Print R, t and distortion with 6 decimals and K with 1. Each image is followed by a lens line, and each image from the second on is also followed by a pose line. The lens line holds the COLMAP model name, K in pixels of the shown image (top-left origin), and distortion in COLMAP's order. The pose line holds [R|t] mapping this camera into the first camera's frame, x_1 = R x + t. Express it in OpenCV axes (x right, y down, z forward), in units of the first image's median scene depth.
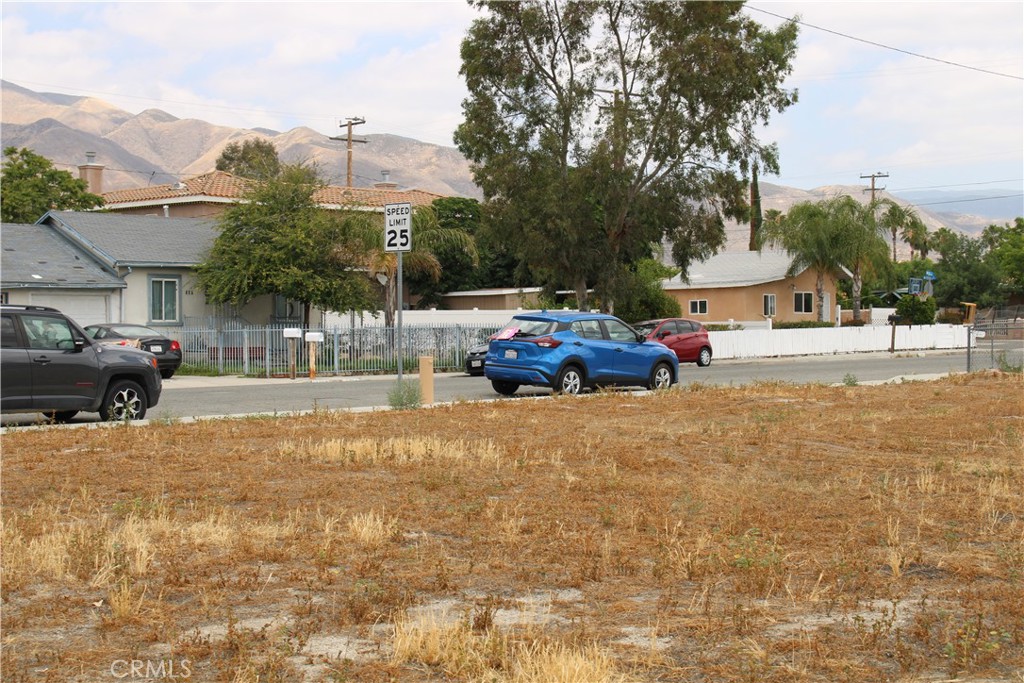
lens RADIAL K [[1662.1, 0, 505.0], [0, 1662.1, 340.1], [0, 0, 1]] dist [-0.043489, 0.000000]
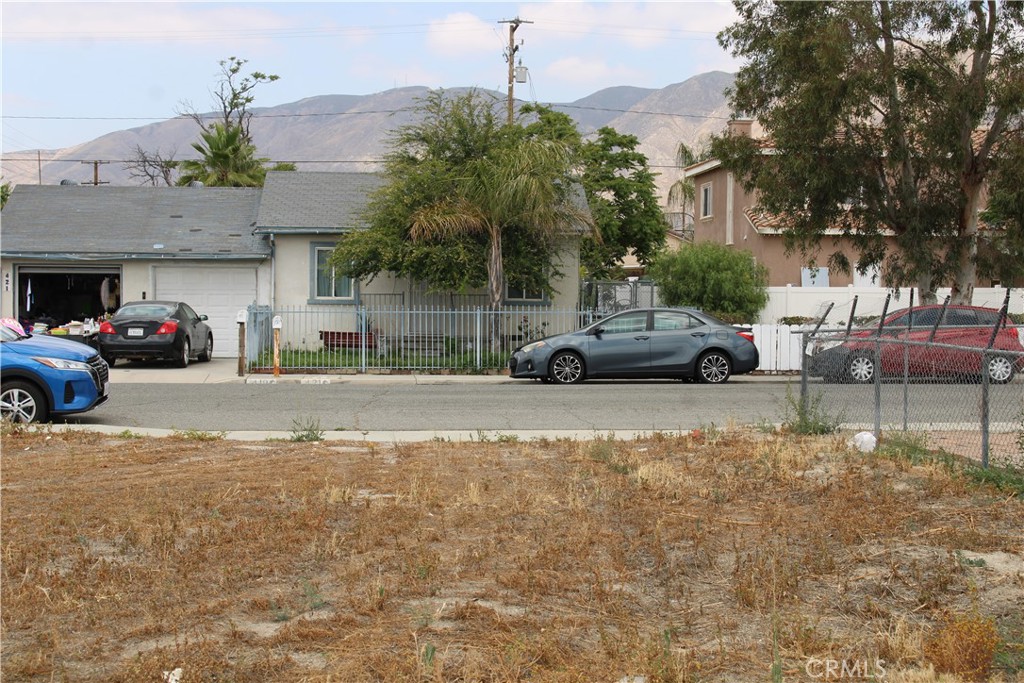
lens RADIAL K [[1662.1, 0, 511.9], [0, 1662.1, 340.4], [0, 0, 1]] dist [-0.043489, 0.000000]
pose [[0.754256, 0.030410, -0.655876, 0.419616], [-0.019143, 0.999521, 0.024328, -0.012656], [0.656302, -0.005794, 0.754476, 0.441787]]
